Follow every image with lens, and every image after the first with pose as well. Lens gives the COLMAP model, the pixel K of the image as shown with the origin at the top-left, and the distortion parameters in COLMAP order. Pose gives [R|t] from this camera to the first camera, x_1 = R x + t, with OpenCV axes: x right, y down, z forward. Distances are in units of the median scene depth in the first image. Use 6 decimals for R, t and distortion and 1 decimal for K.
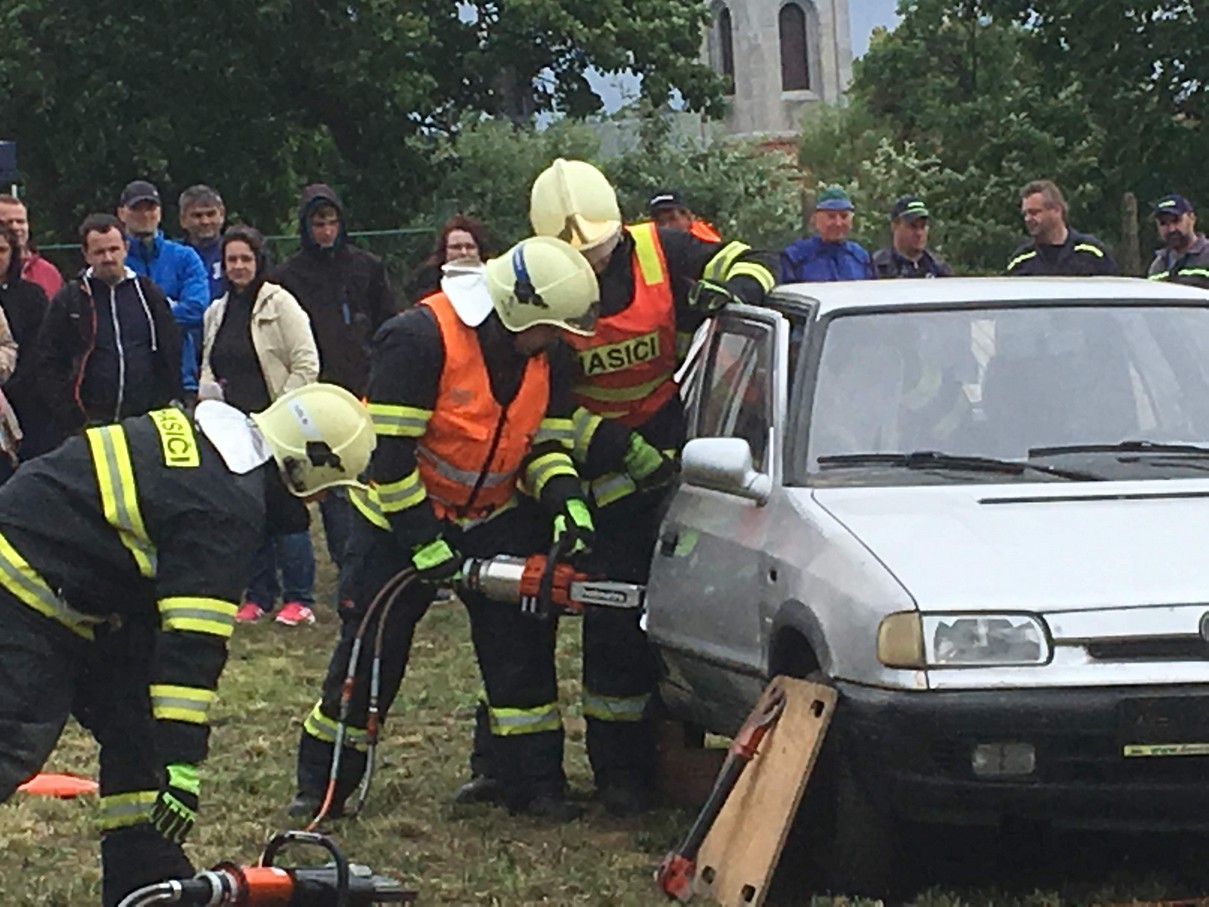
lens RADIAL K [[5126.7, 0, 594.3], [0, 5126.7, 434.3], [0, 0, 1]] dist [0.062182, 0.000000]
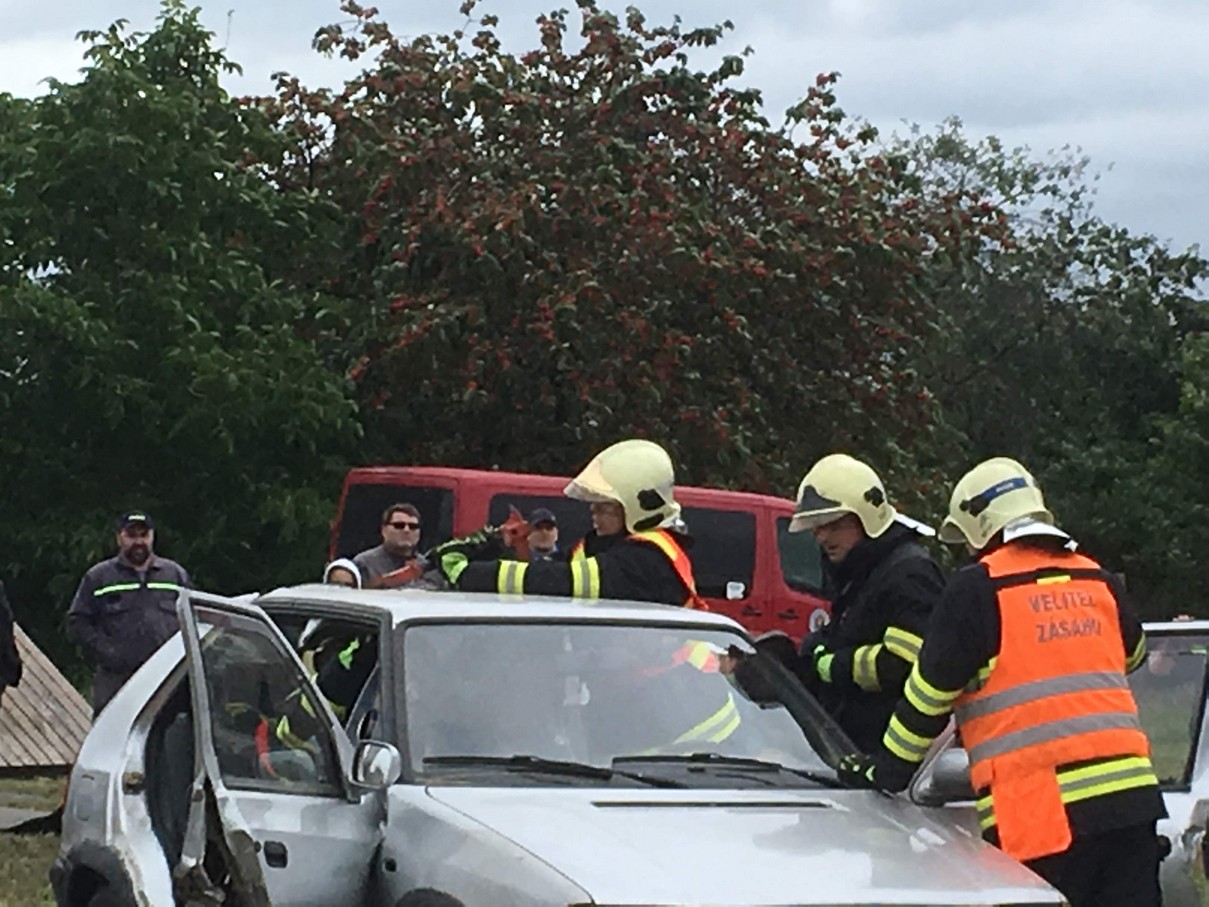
lens RADIAL K [[5126.7, 0, 613.2], [0, 5126.7, 444.4], [0, 0, 1]] dist [0.062182, 0.000000]
pose [[0.958715, 0.054483, 0.279102, -0.220691], [-0.037648, 0.997153, -0.065334, 0.007826], [-0.281867, 0.052129, 0.958036, -0.036880]]
